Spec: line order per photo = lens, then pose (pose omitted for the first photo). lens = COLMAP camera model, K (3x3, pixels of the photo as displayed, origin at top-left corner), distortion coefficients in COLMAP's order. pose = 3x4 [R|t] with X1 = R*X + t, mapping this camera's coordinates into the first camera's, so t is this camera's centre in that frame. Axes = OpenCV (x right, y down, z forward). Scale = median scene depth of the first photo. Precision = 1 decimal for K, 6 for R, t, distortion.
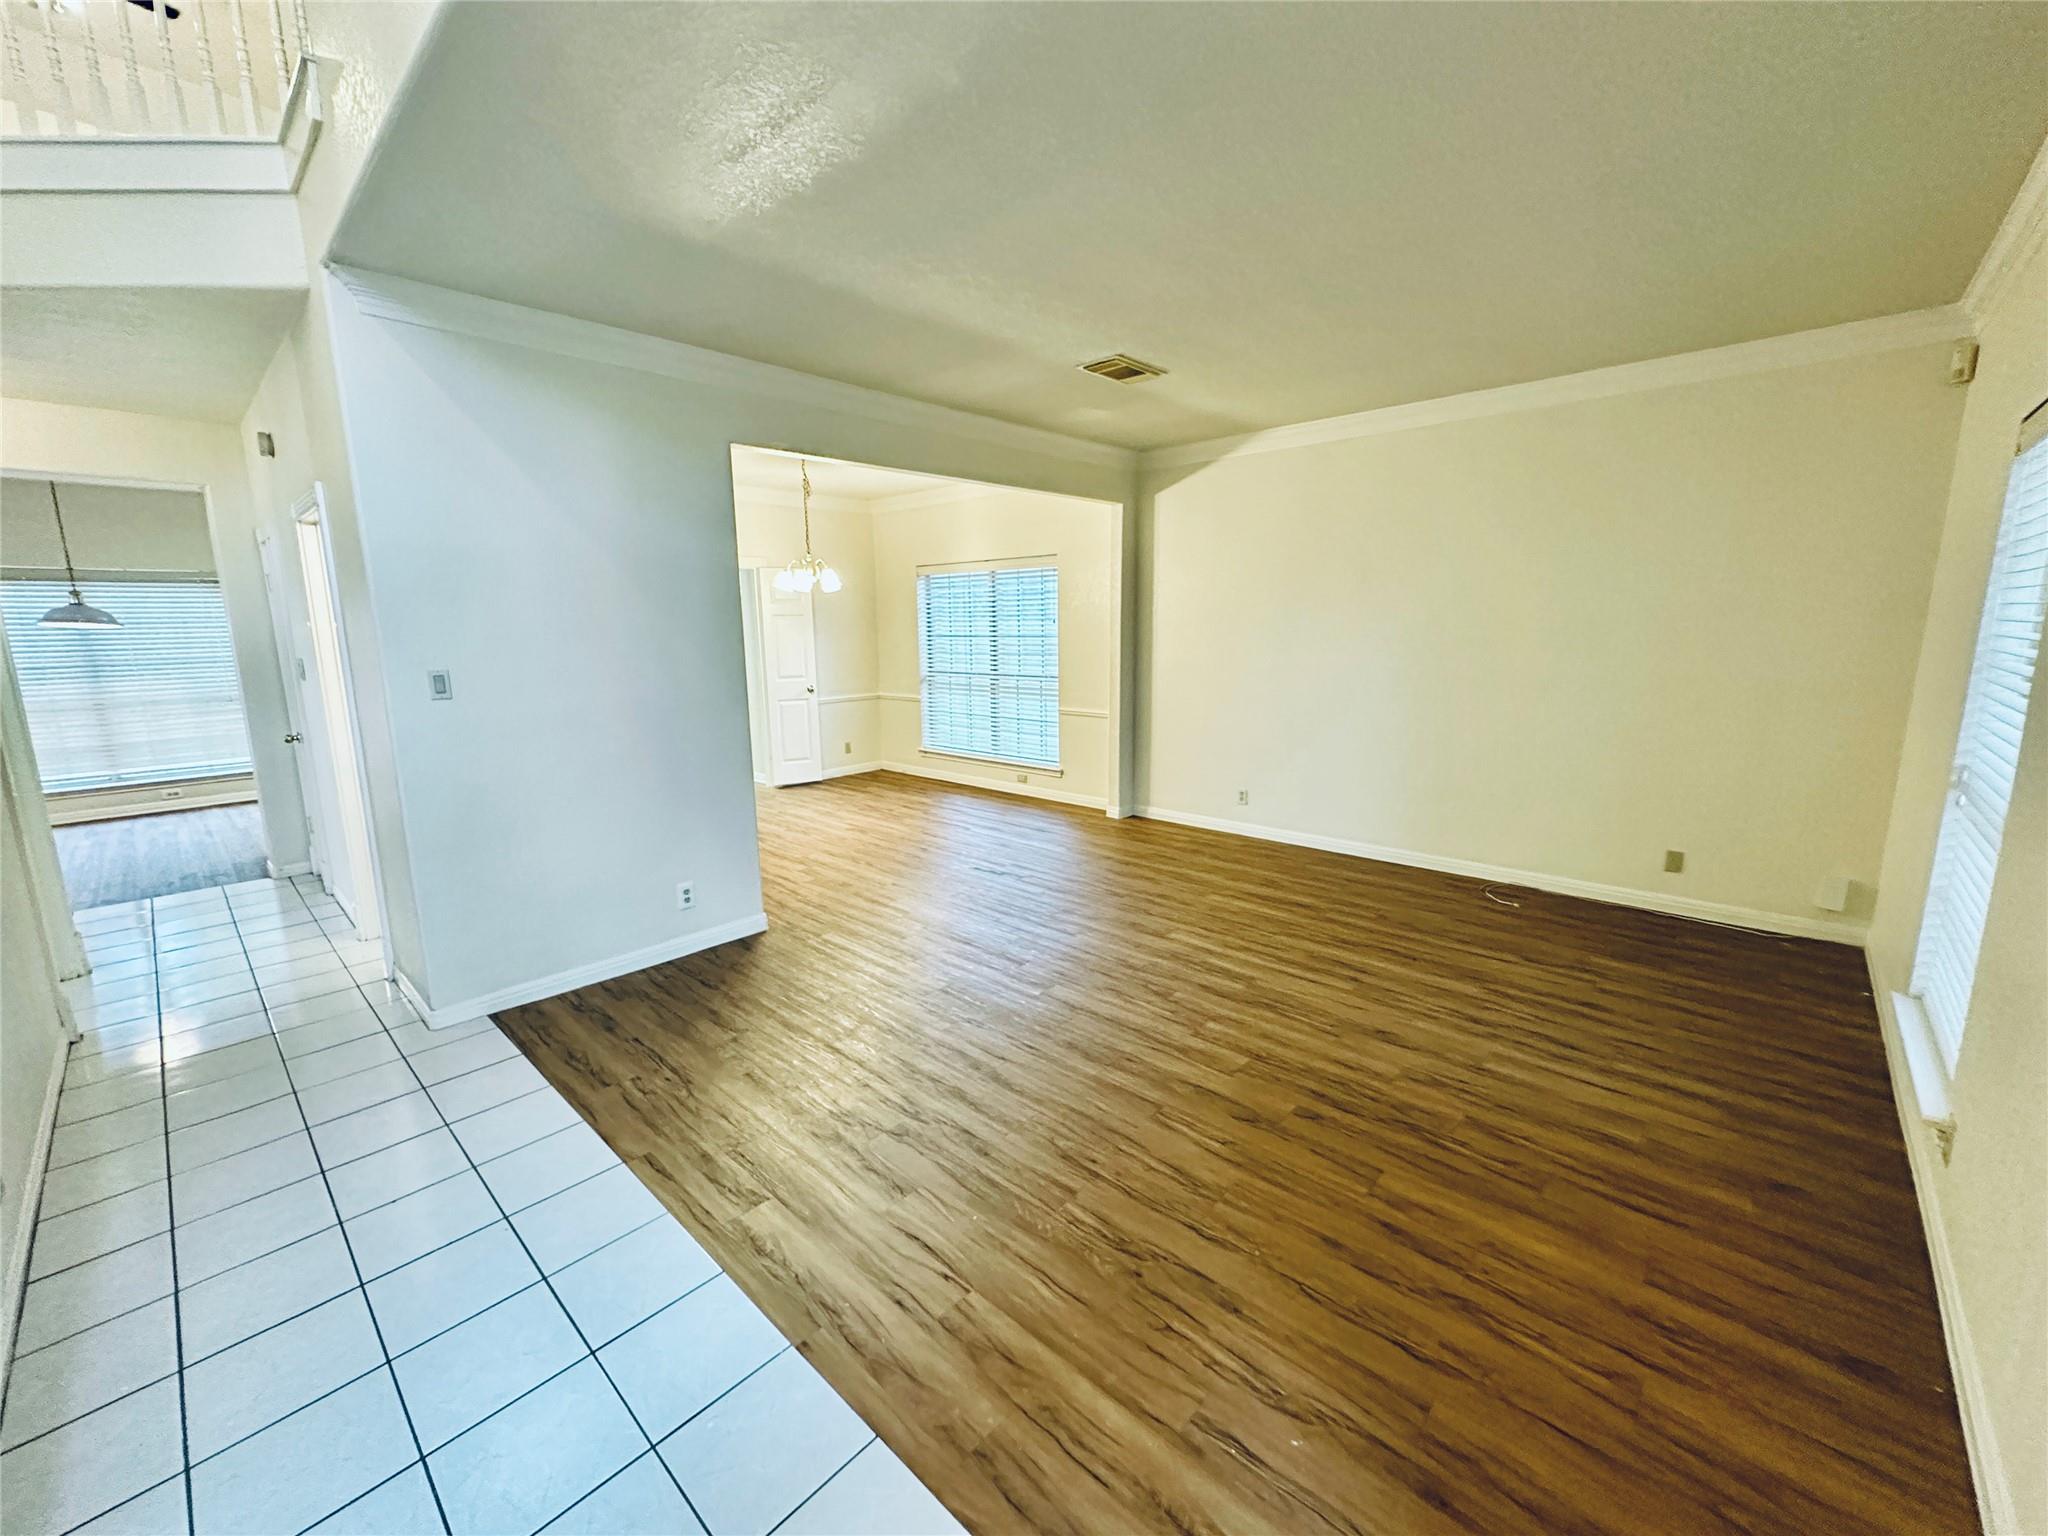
lens RADIAL K [[815.0, 0, 1015.7], [0, 815.0, 775.6], [0, 0, 1]] dist [0.000243, -0.000320]
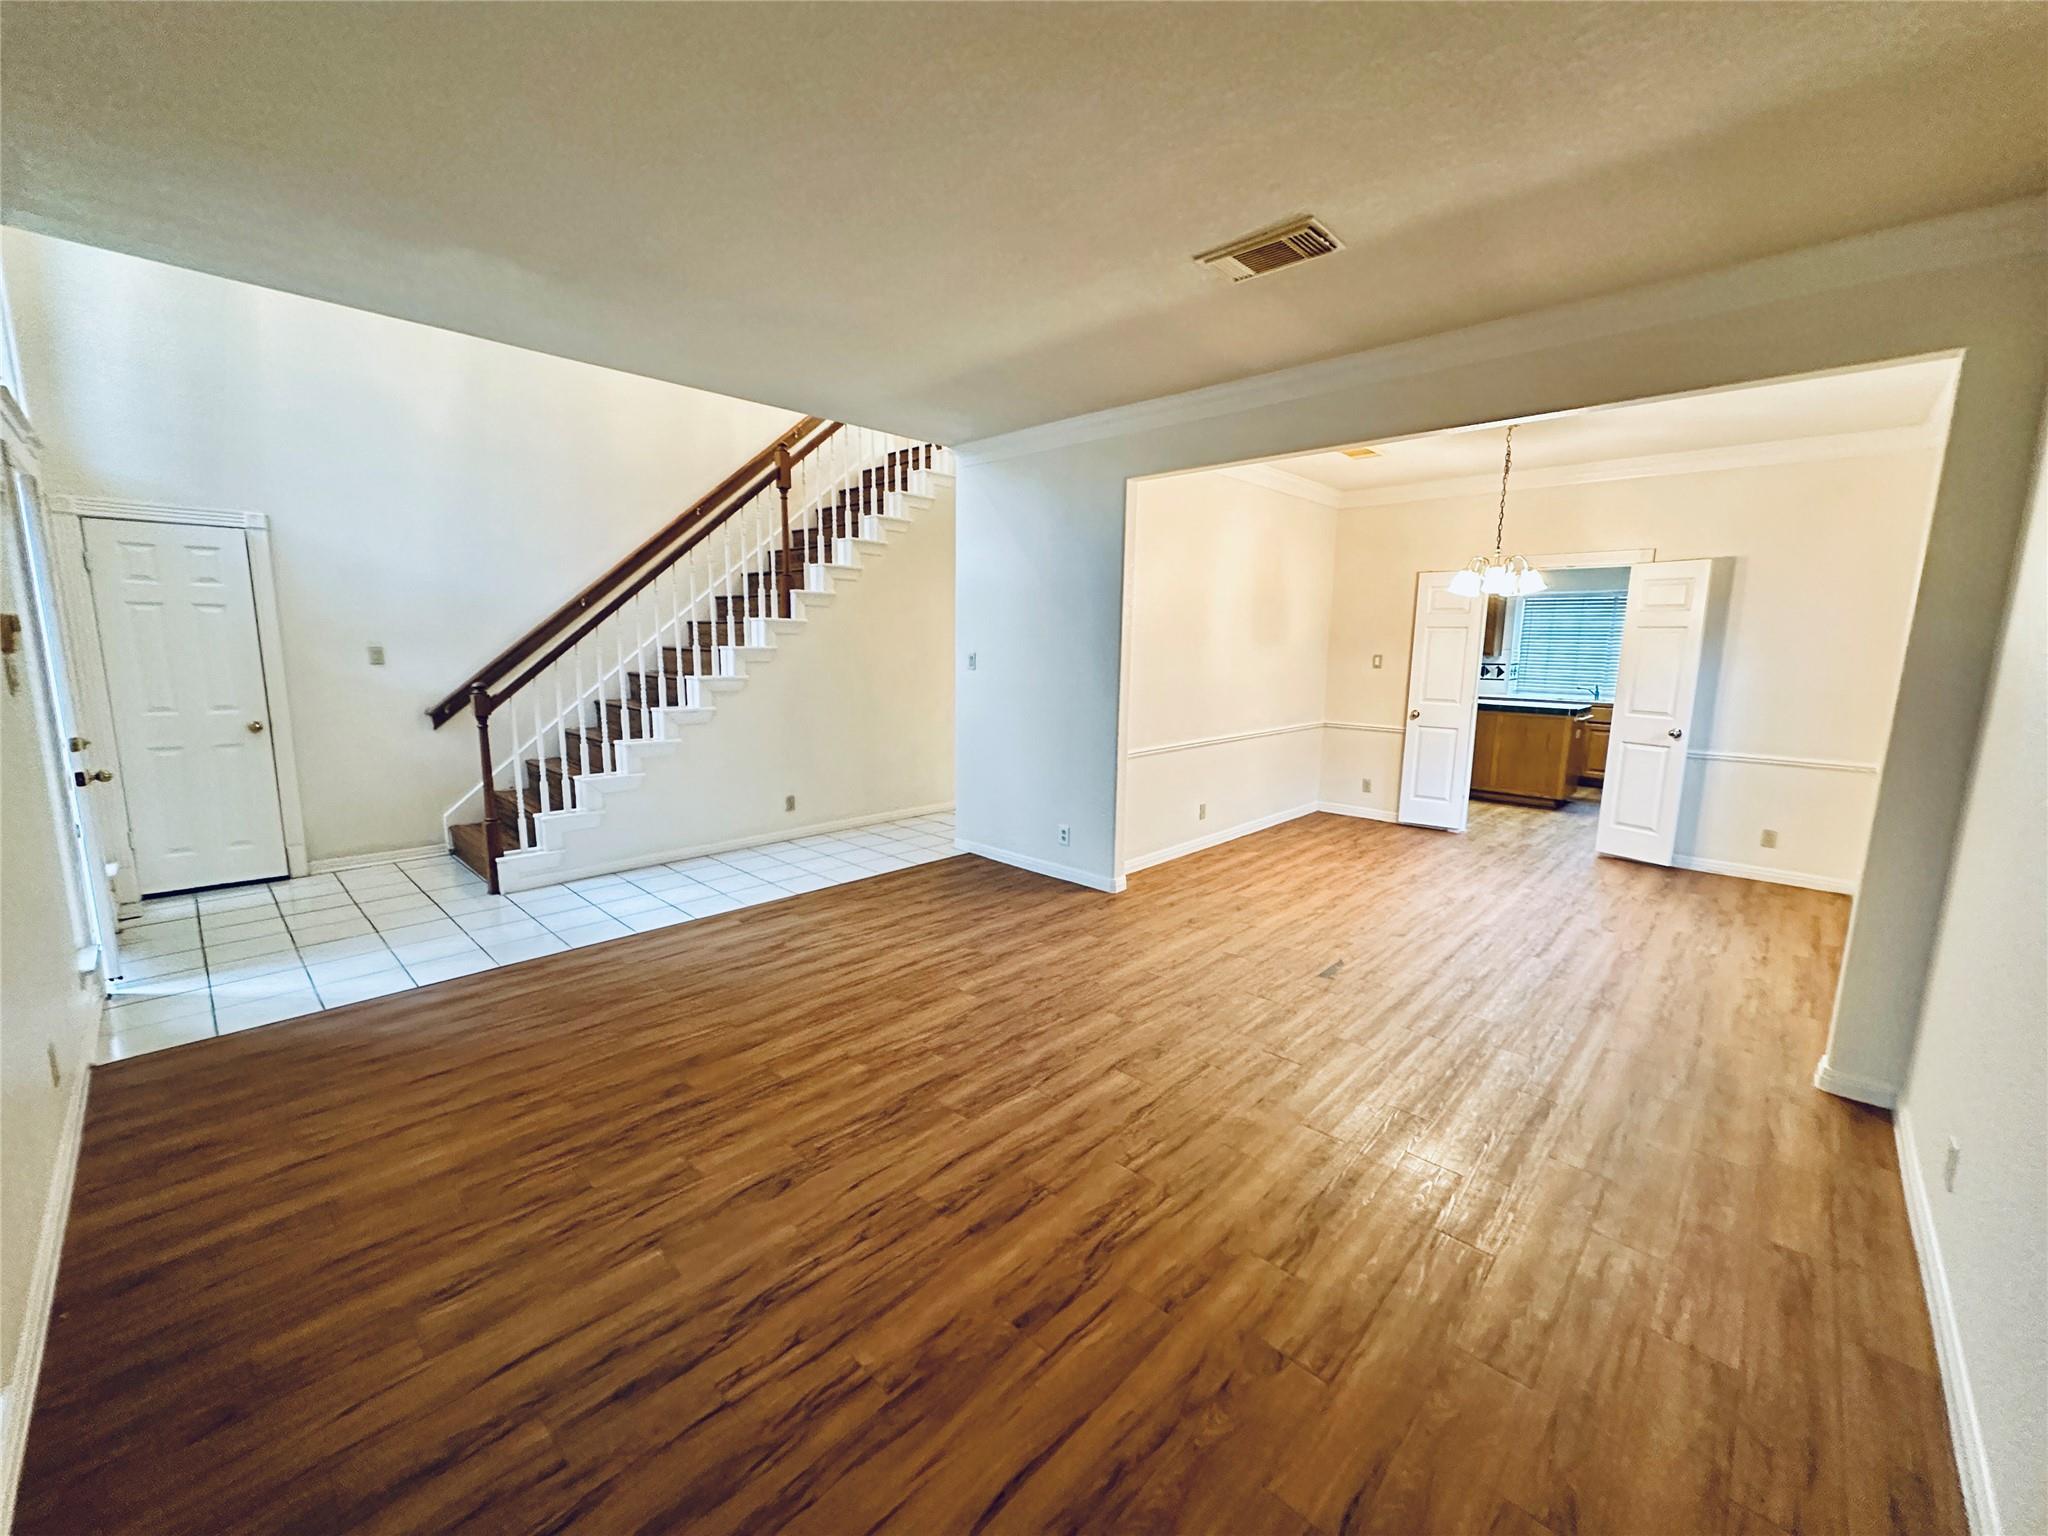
lens RADIAL K [[815.0, 0, 1021.0], [0, 815.0, 761.1], [0, 0, 1]] dist [0.000243, -0.000320]
pose [[-0.021553, 0.160958, -0.986726, 1.080550], [-0.196298, 0.967063, 0.162038, -0.206888], [0.980307, 0.197185, 0.010753, 1.102707]]
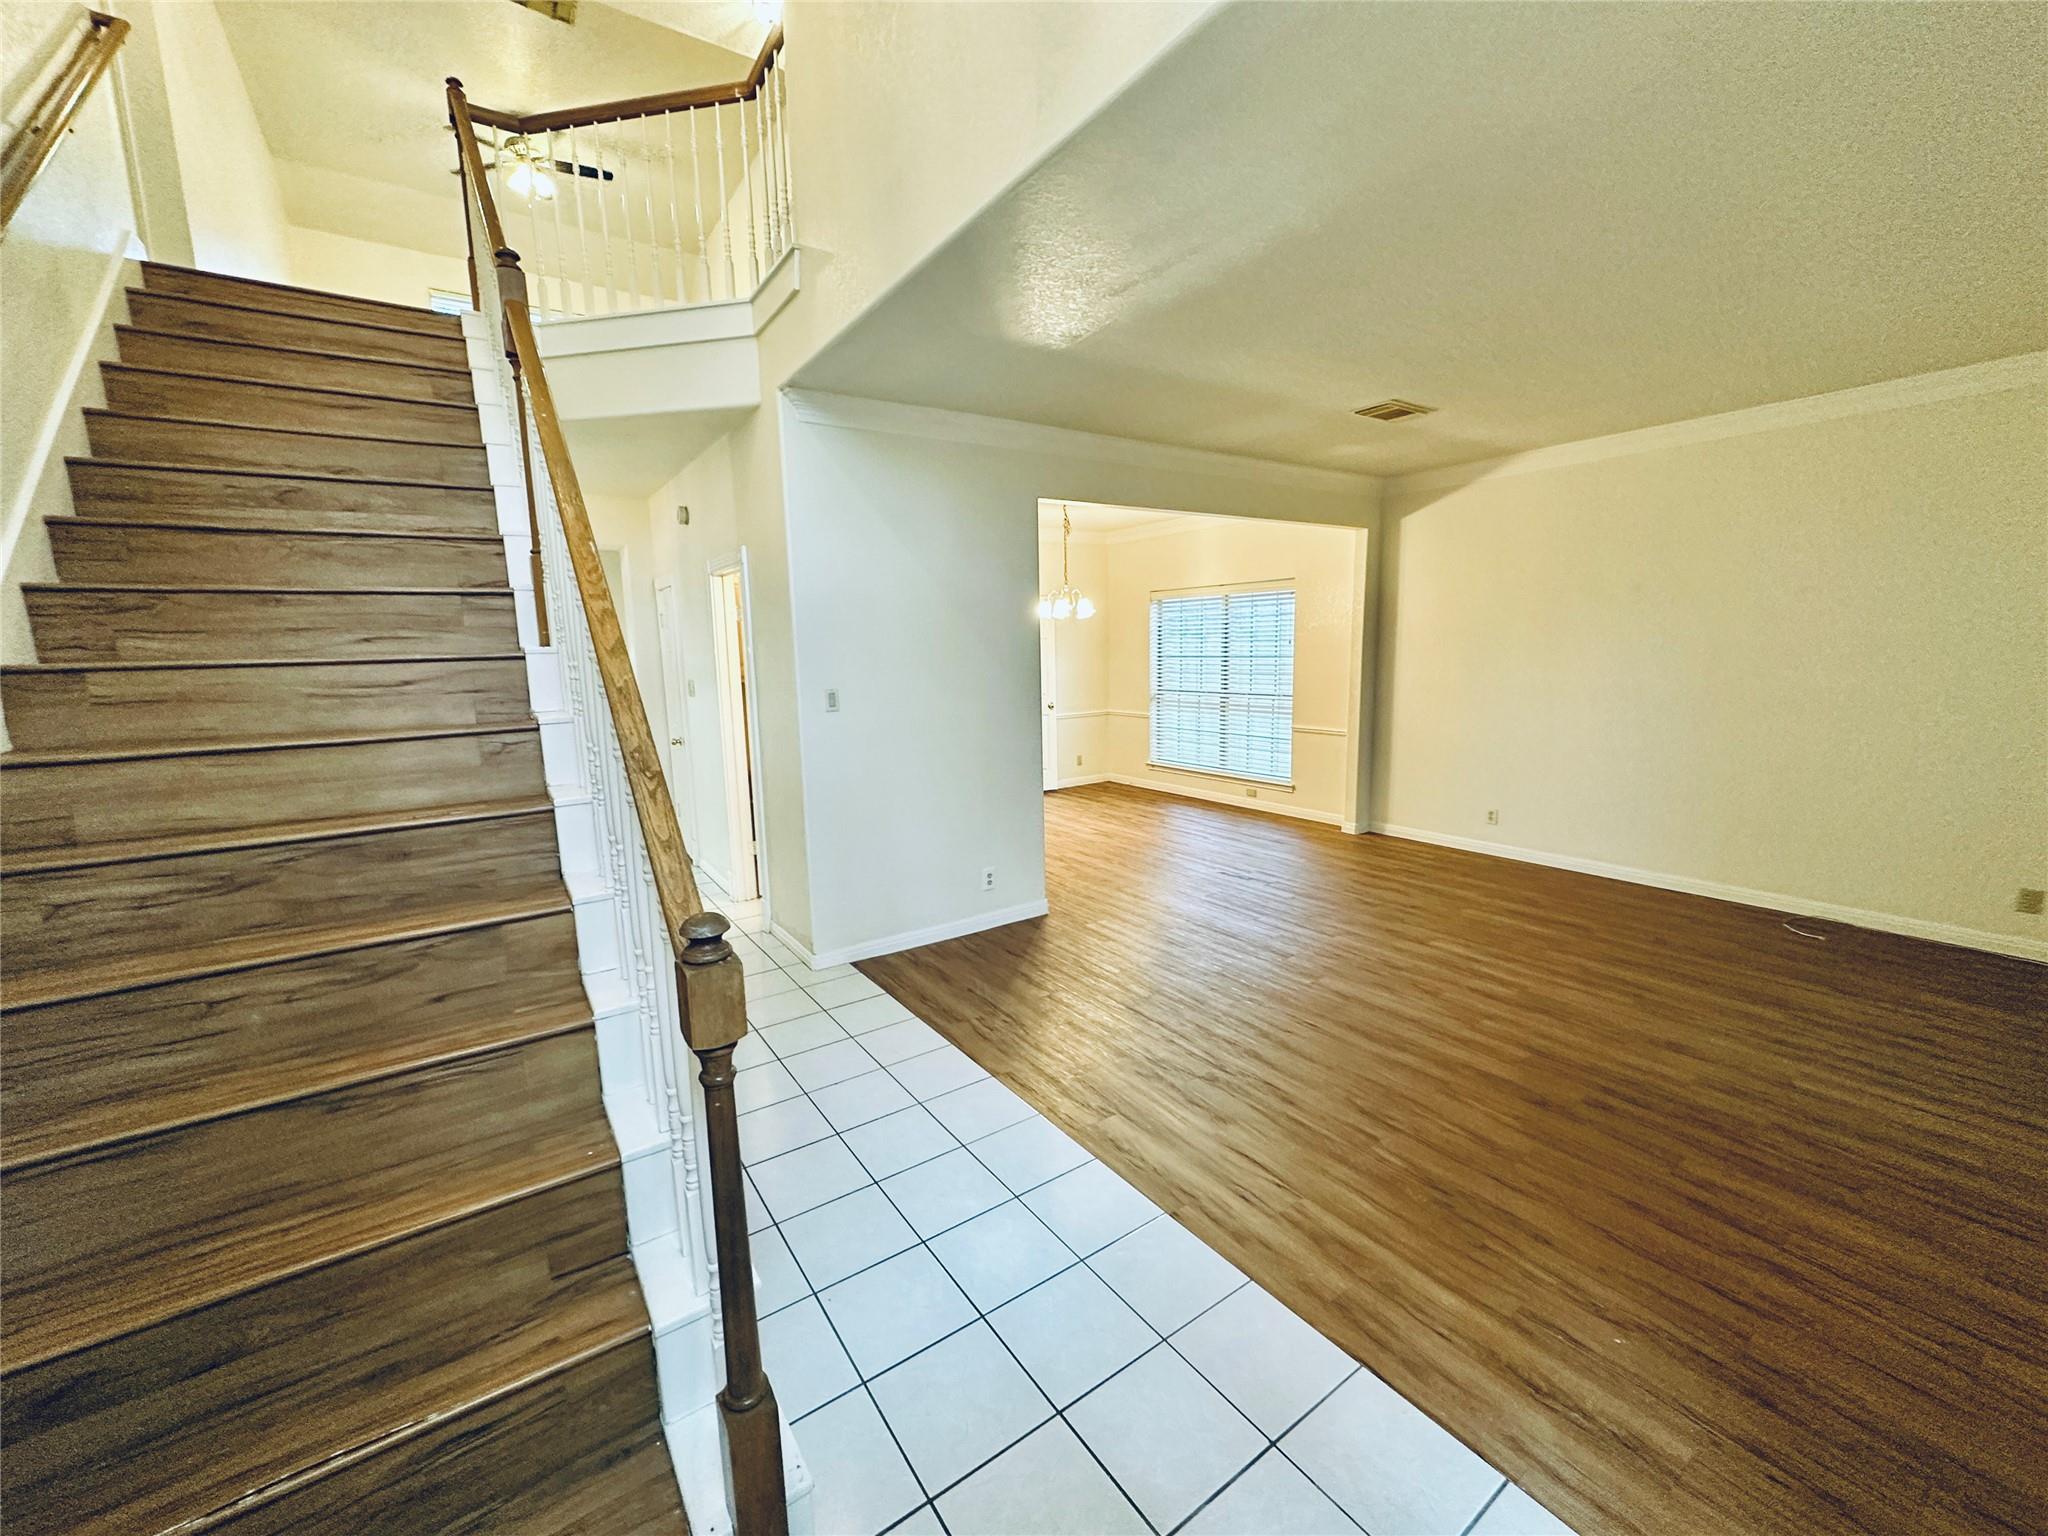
lens RADIAL K [[815.0, 0, 1015.0], [0, 815.0, 772.1], [0, 0, 1]] dist [0.000243, -0.000320]
pose [[0.975083, 0.025432, -0.220376, -0.136155], [-0.031032, 0.999277, -0.021985, 0.021303], [0.219658, 0.028276, 0.975167, -0.186422]]
